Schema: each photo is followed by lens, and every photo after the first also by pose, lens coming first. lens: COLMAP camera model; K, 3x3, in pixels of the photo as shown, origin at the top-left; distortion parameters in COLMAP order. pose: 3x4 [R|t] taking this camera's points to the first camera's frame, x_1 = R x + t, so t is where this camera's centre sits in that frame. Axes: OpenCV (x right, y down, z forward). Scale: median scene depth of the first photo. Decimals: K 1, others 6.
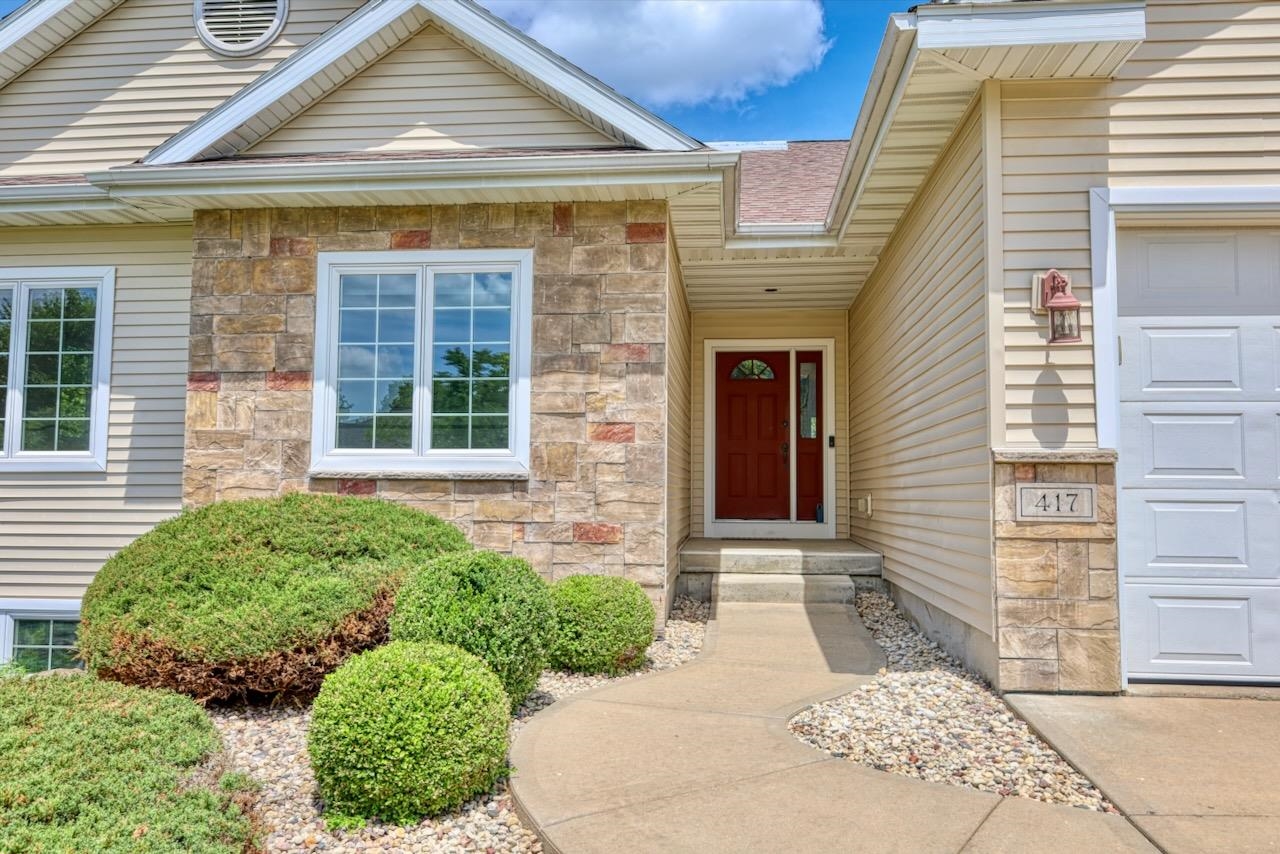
lens RADIAL K [[954.0, 0, 645.9], [0, 954.0, 429.9], [0, 0, 1]] dist [0.004629, -0.001074]
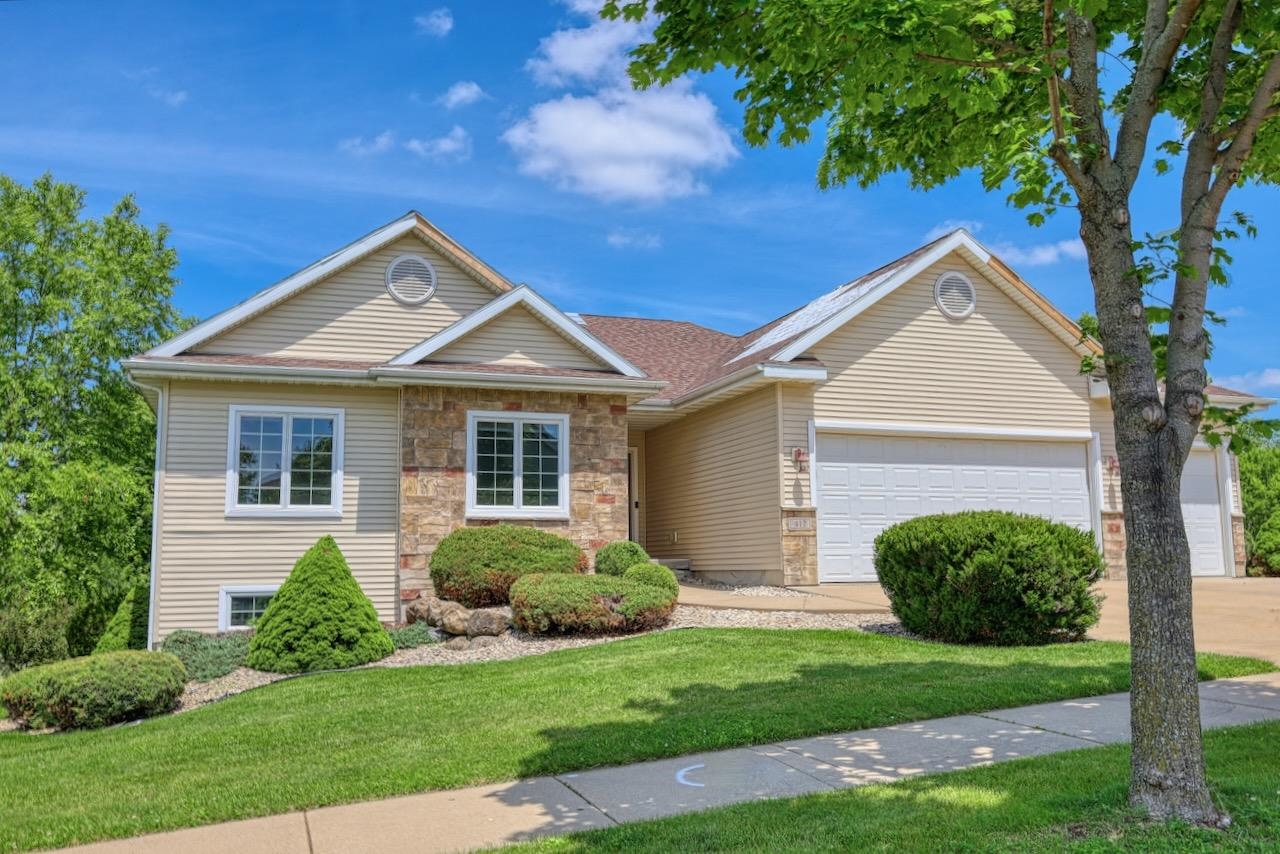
lens RADIAL K [[1067.1, 0, 640.2], [0, 1067.1, 430.8], [0, 0, 1]] dist [0.012321, -0.001225]
pose [[0.905418, 0.037697, 0.422843, -0.999925], [-0.011594, 0.997874, -0.064138, 0.002533], [-0.424362, 0.053169, 0.903930, -1.267781]]
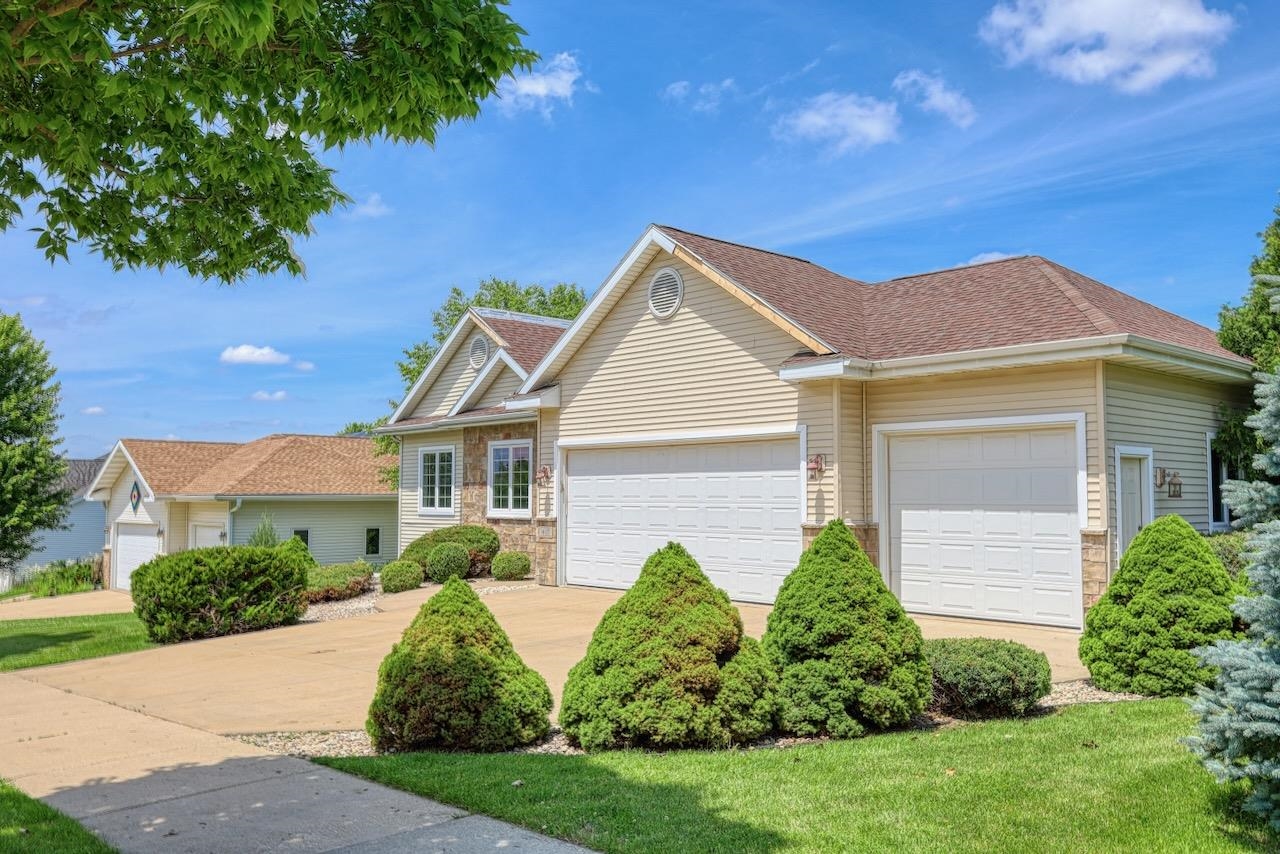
lens RADIAL K [[1067.1, 0, 639.8], [0, 1067.1, 422.7], [0, 0, 1]] dist [0.012321, -0.001225]
pose [[0.734358, -0.053795, -0.676627, 2.263081], [0.052091, 0.998381, -0.022840, -0.147068], [0.676760, -0.018474, 0.735972, -1.115960]]
